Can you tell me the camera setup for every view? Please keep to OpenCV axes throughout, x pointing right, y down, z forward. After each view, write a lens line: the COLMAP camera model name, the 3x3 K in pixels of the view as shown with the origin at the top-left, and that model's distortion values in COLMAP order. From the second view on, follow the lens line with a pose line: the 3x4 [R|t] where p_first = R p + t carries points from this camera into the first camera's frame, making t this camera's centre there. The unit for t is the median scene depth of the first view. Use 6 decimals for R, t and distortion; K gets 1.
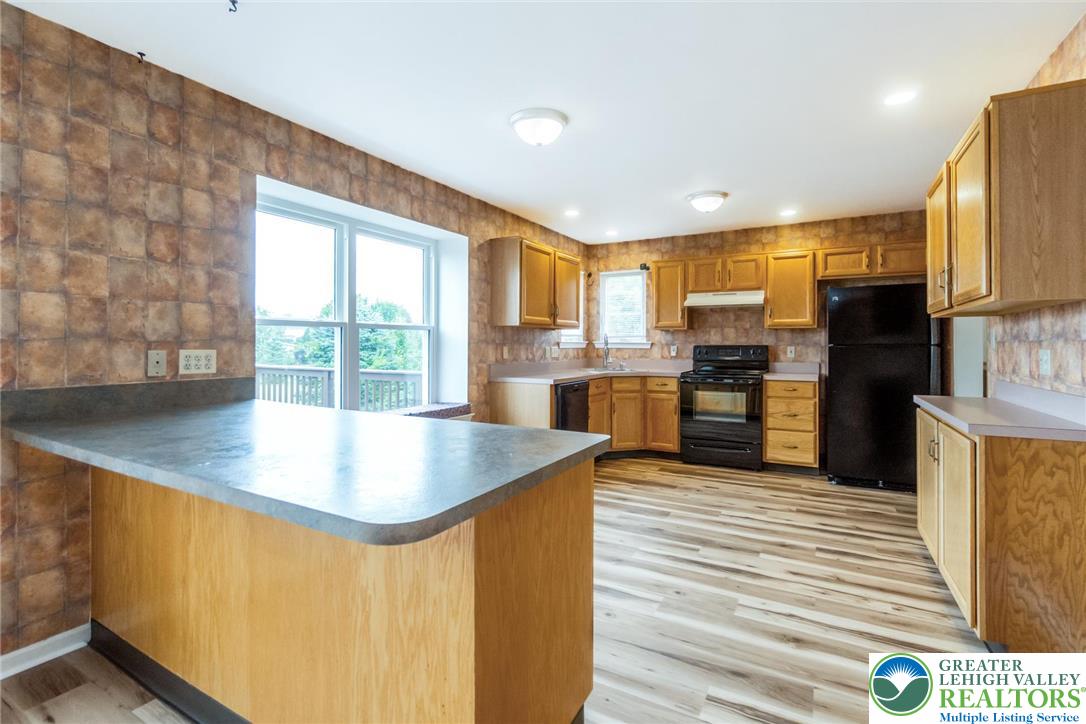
lens RADIAL K [[477.6, 0, 518.9], [0, 477.6, 345.4], [0, 0, 1]] dist [-0.009823, -0.004703]
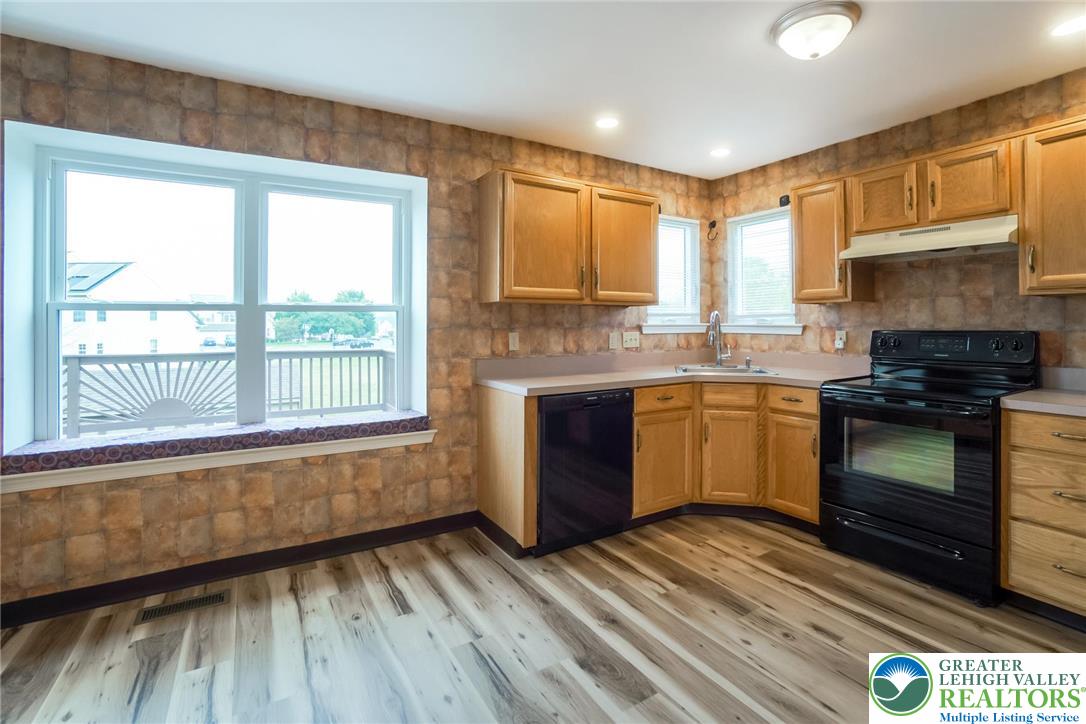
lens RADIAL K [[477.6, 0, 514.2], [0, 477.6, 318.8], [0, 0, 1]] dist [-0.009823, -0.004703]
pose [[0.864699, -0.016291, -0.502027, 0.331097], [0.010952, 0.999848, -0.013583, -0.012275], [0.502172, 0.006247, 0.864745, 0.368208]]
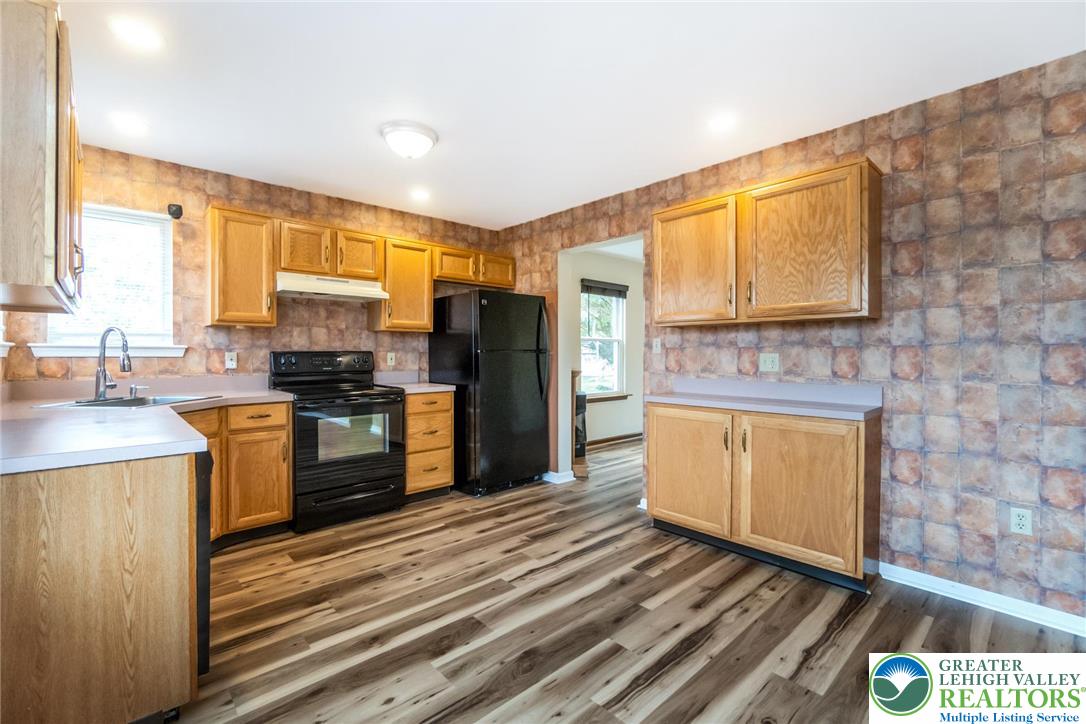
lens RADIAL K [[477.6, 0, 547.4], [0, 477.6, 358.6], [0, 0, 1]] dist [-0.009823, -0.004703]
pose [[0.291893, -0.012491, 0.956369, -0.177466], [0.002358, 0.999921, 0.012340, 0.003138], [-0.956448, -0.001347, 0.291899, 0.521069]]
